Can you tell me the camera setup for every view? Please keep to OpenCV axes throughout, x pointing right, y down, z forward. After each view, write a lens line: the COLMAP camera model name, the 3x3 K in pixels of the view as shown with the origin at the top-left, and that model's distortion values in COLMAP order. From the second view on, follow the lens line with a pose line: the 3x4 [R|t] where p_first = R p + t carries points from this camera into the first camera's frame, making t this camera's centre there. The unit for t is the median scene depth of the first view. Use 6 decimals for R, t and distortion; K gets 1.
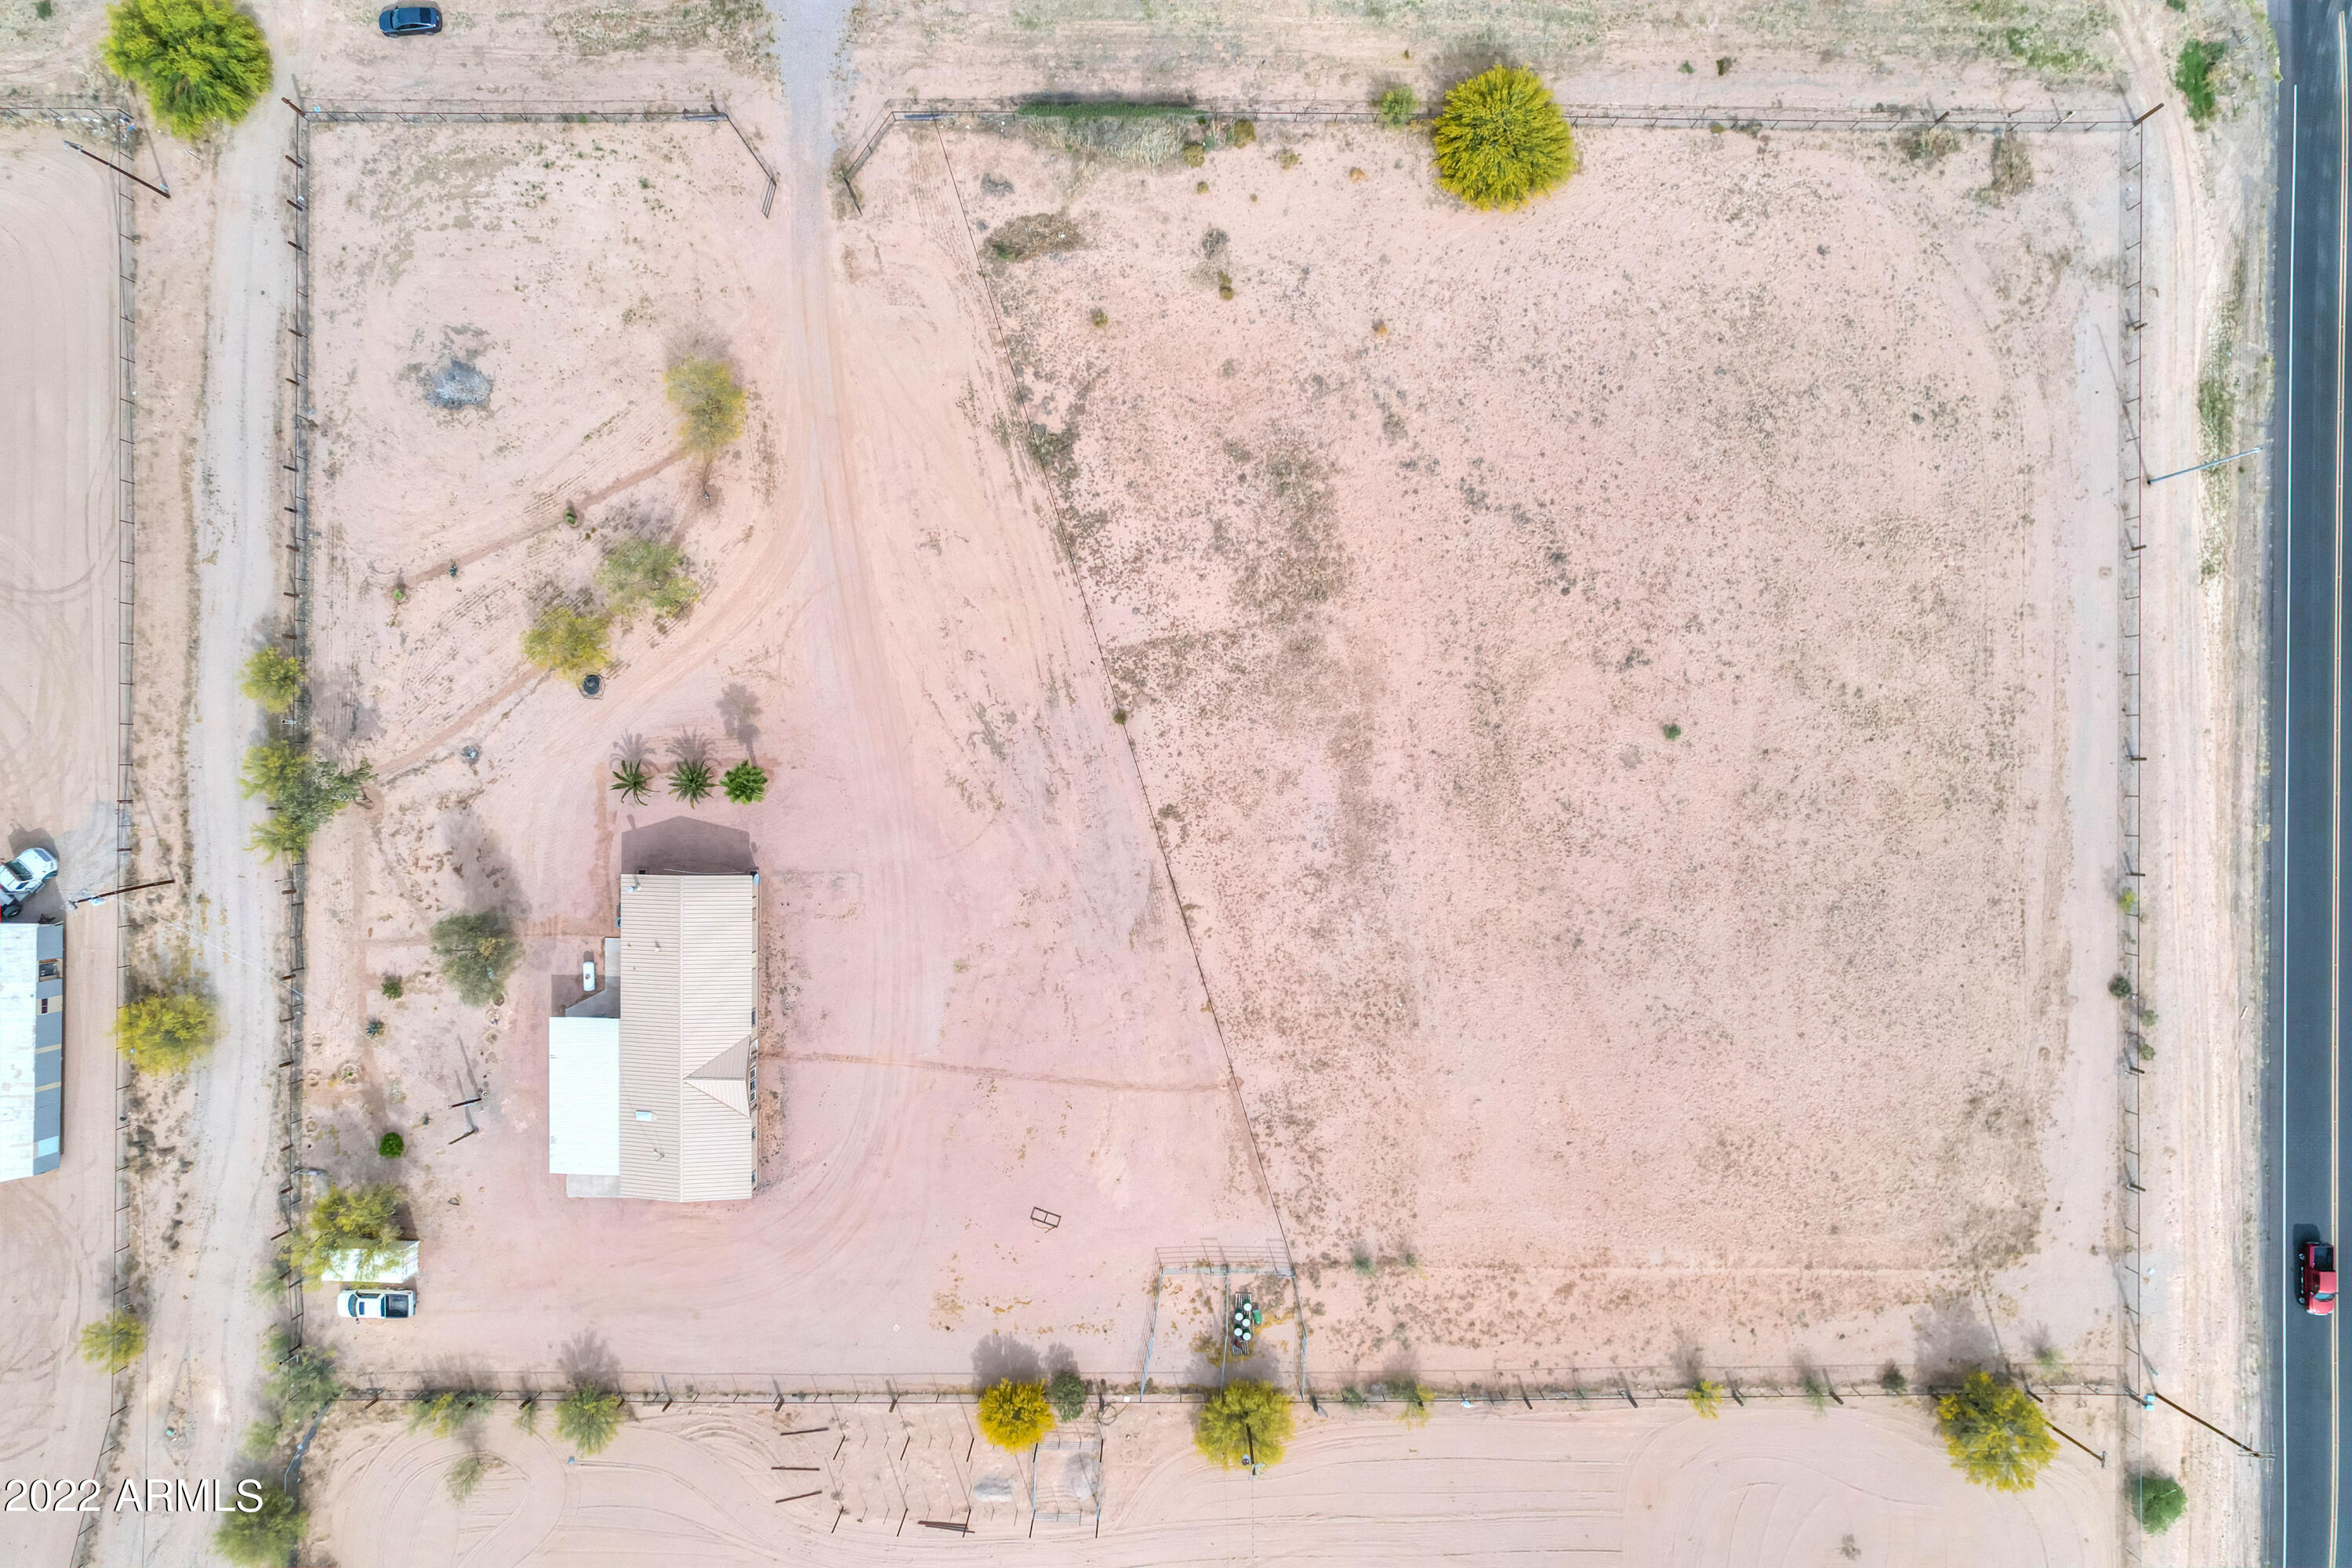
lens RADIAL K [[1496.0, 0, 1176.5], [0, 1496.0, 804.6], [0, 0, 1]] dist [-0.077894, 0.072422]
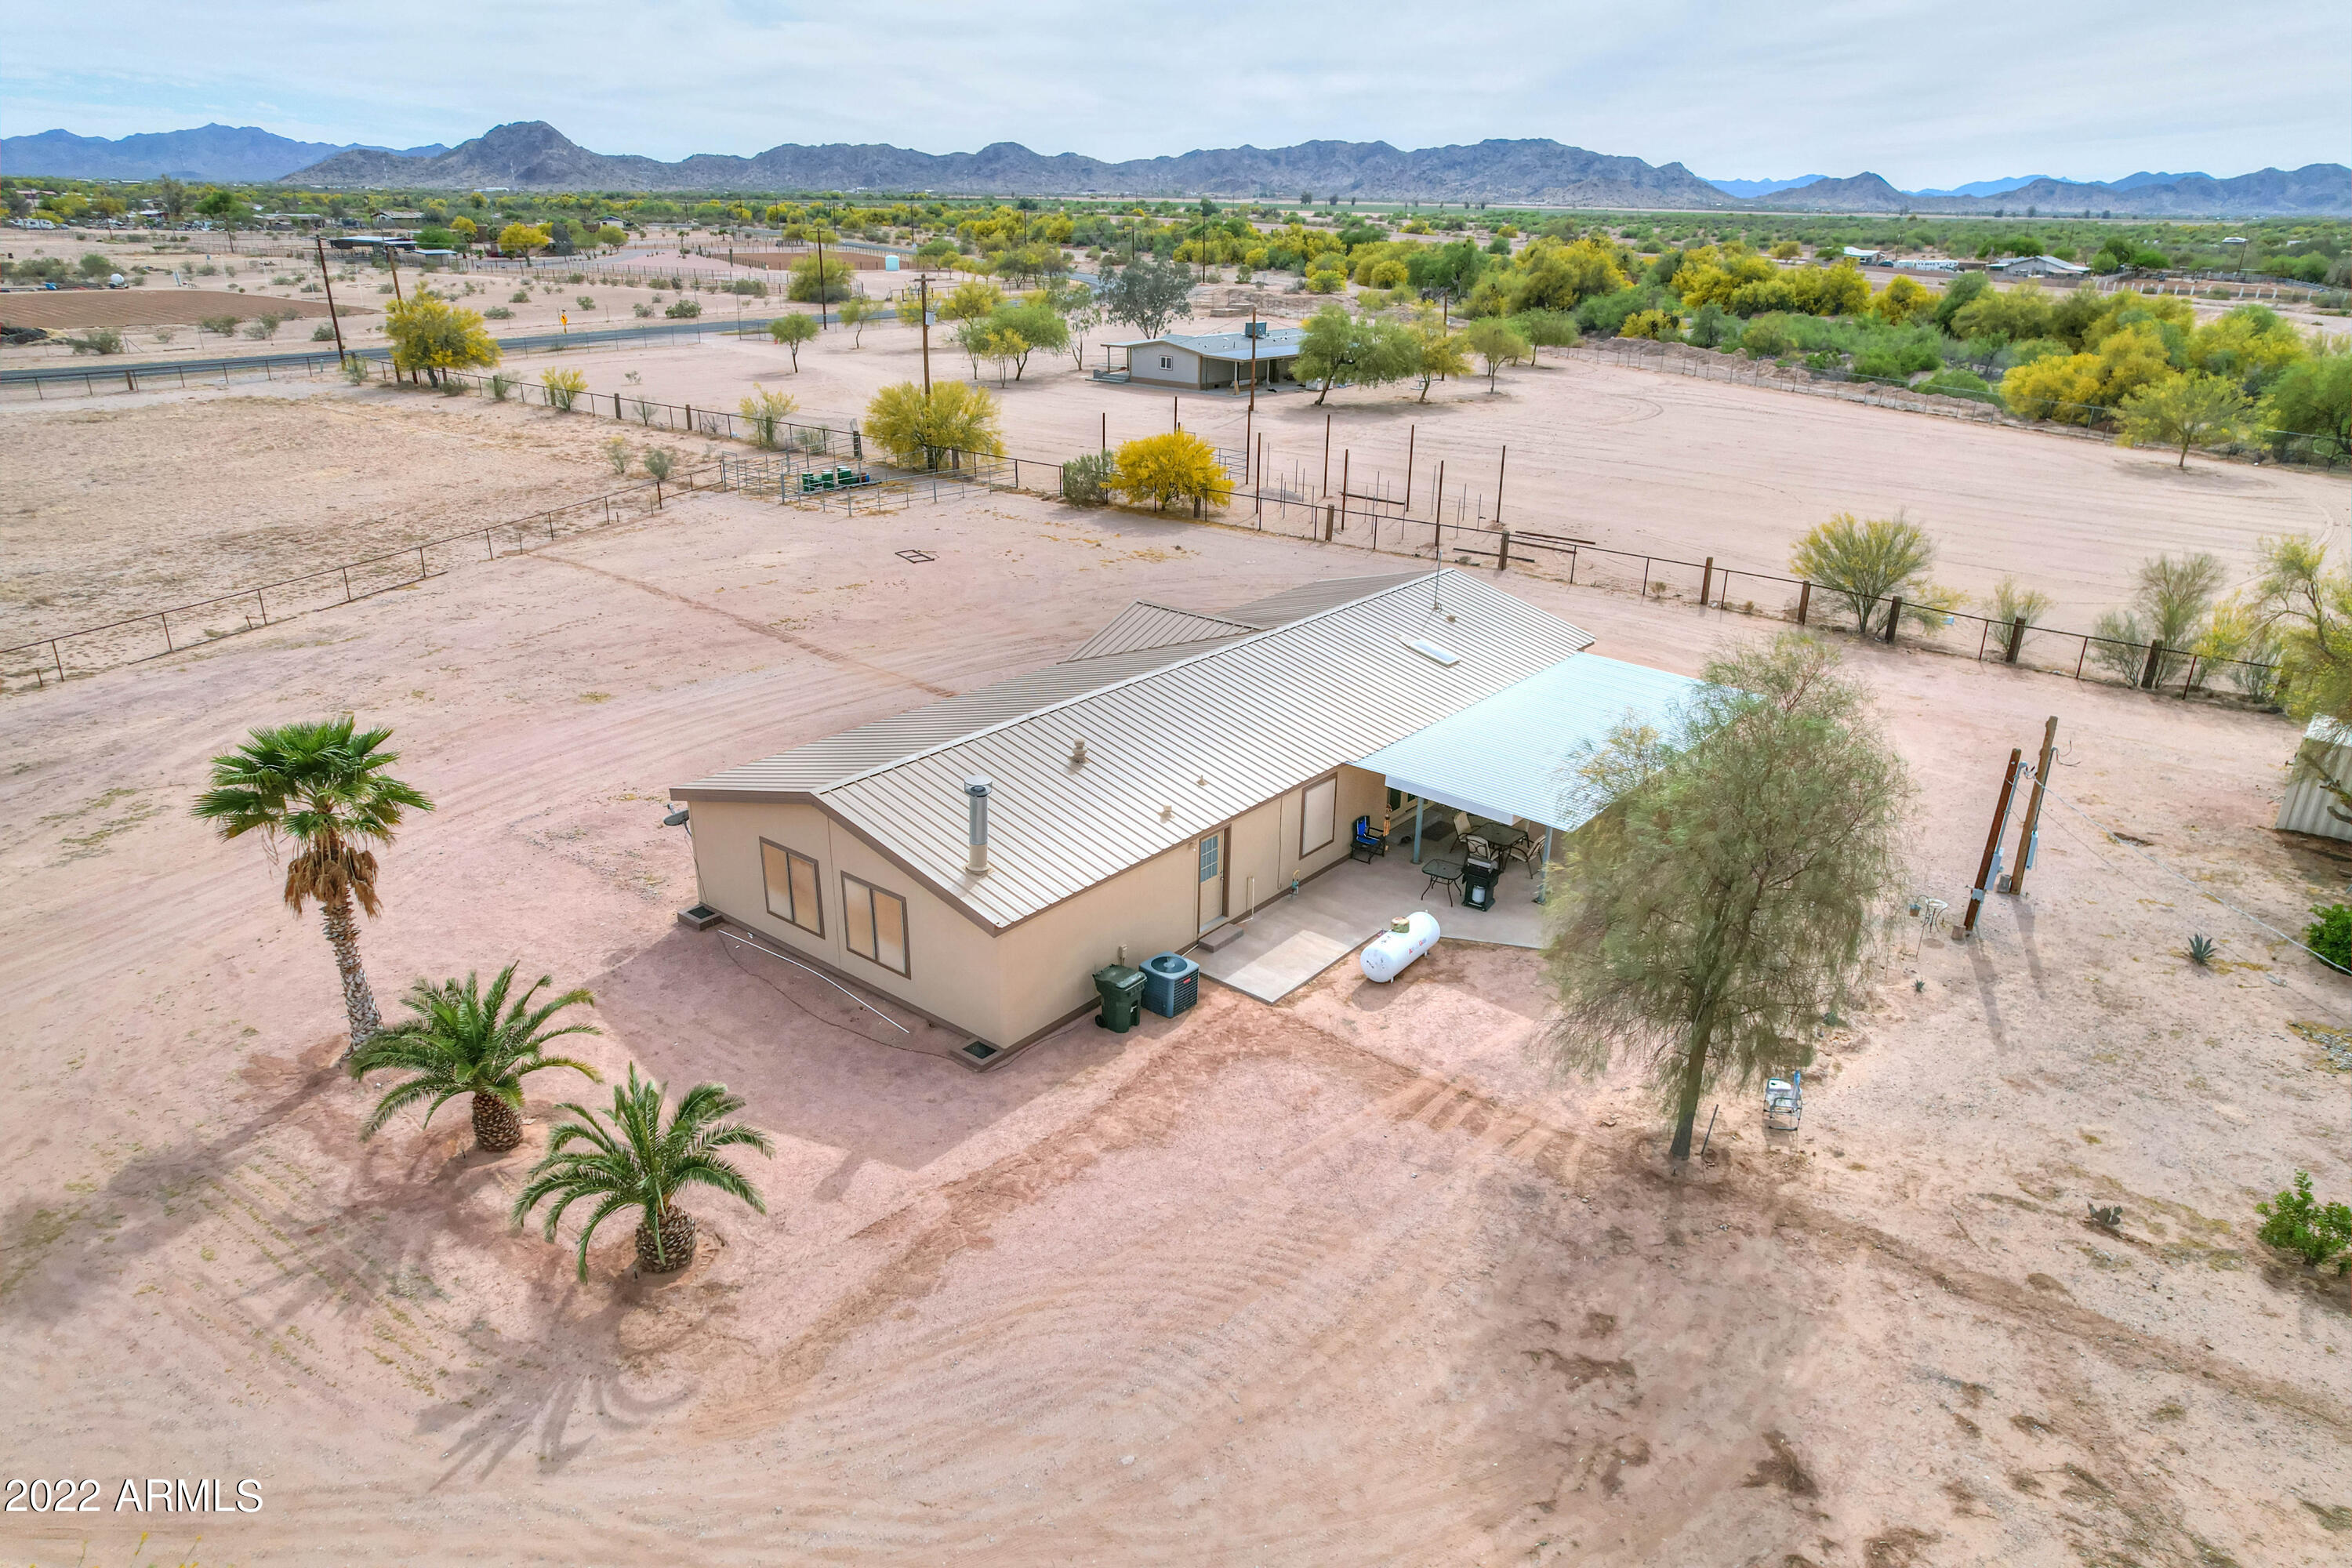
lens RADIAL K [[1496.0, 0, 1176.5], [0, 1496.0, 804.6], [0, 0, 1]] dist [-0.077894, 0.072422]
pose [[-0.783245, -0.255757, 0.566671, -0.505921], [0.621524, -0.299614, 0.723837, -0.094047], [-0.015344, 0.919141, 0.393630, 0.864535]]
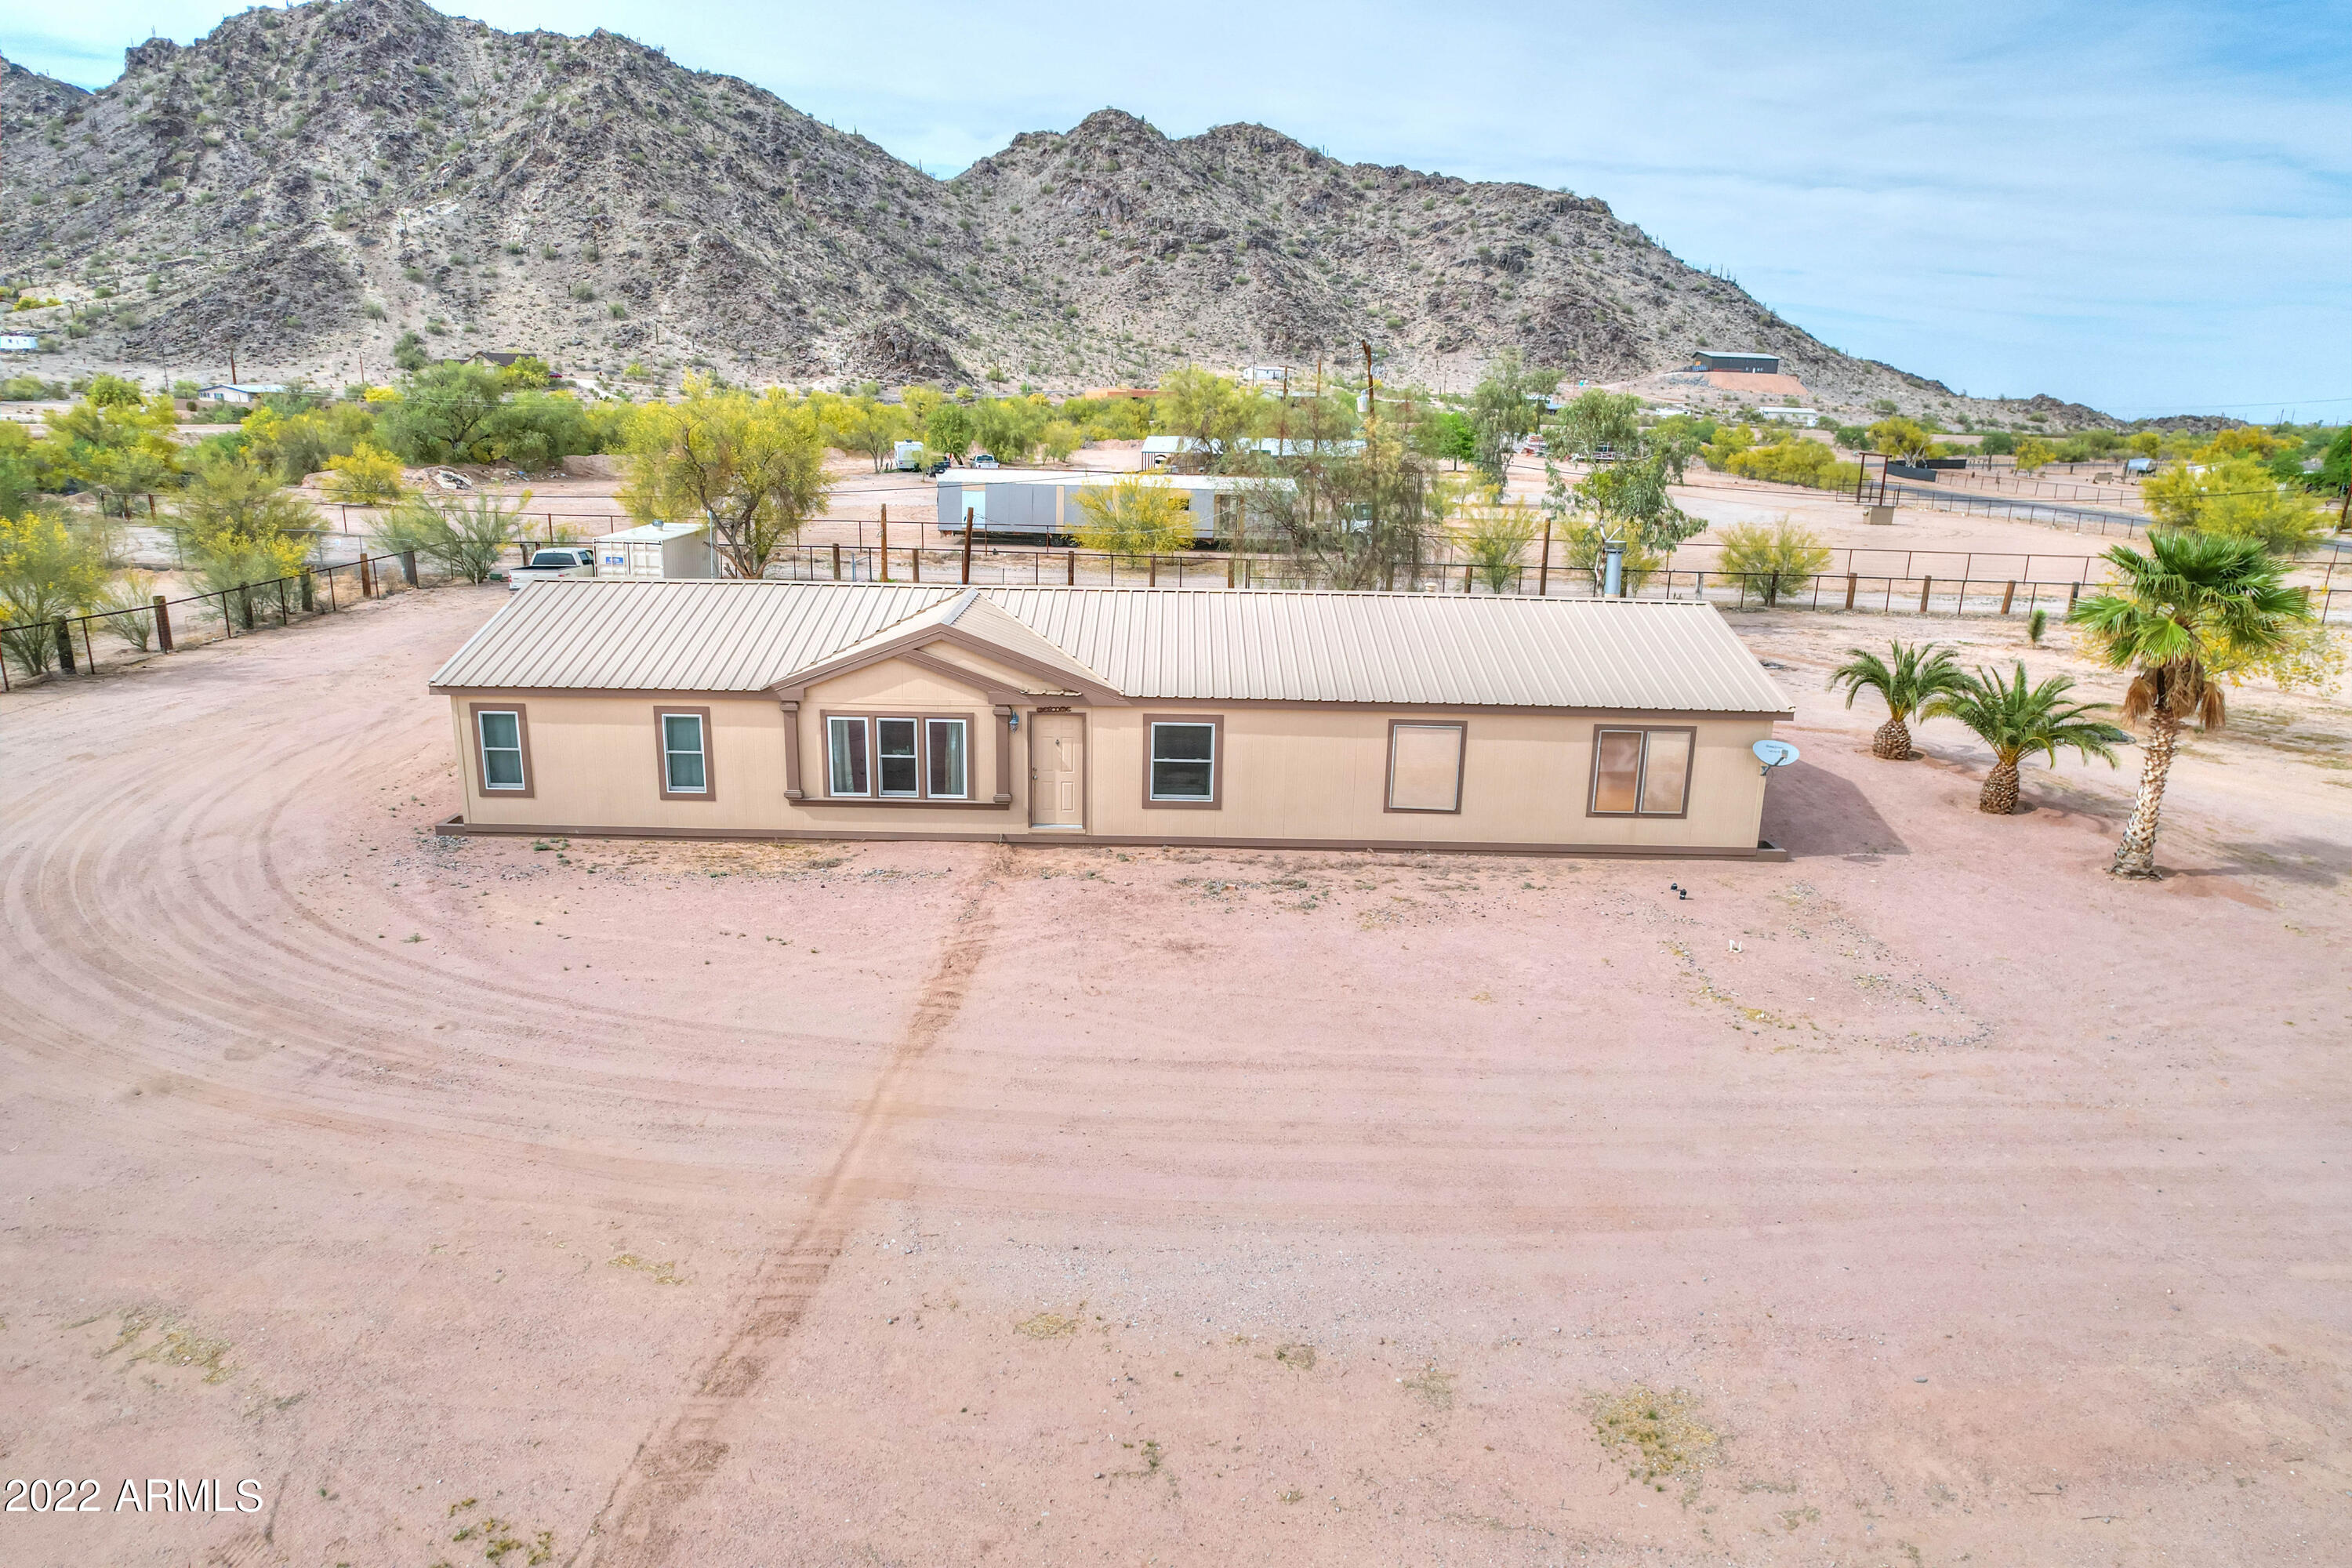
lens RADIAL K [[1498.8, 0, 1175.1], [0, 1498.8, 801.8], [0, 0, 1]] dist [-0.084136, 0.080628]
pose [[0.016143, 0.259498, -0.965609, -0.052968], [-0.999359, -0.026685, -0.023878, 0.147711], [-0.031964, 0.965375, 0.258900, 0.928101]]
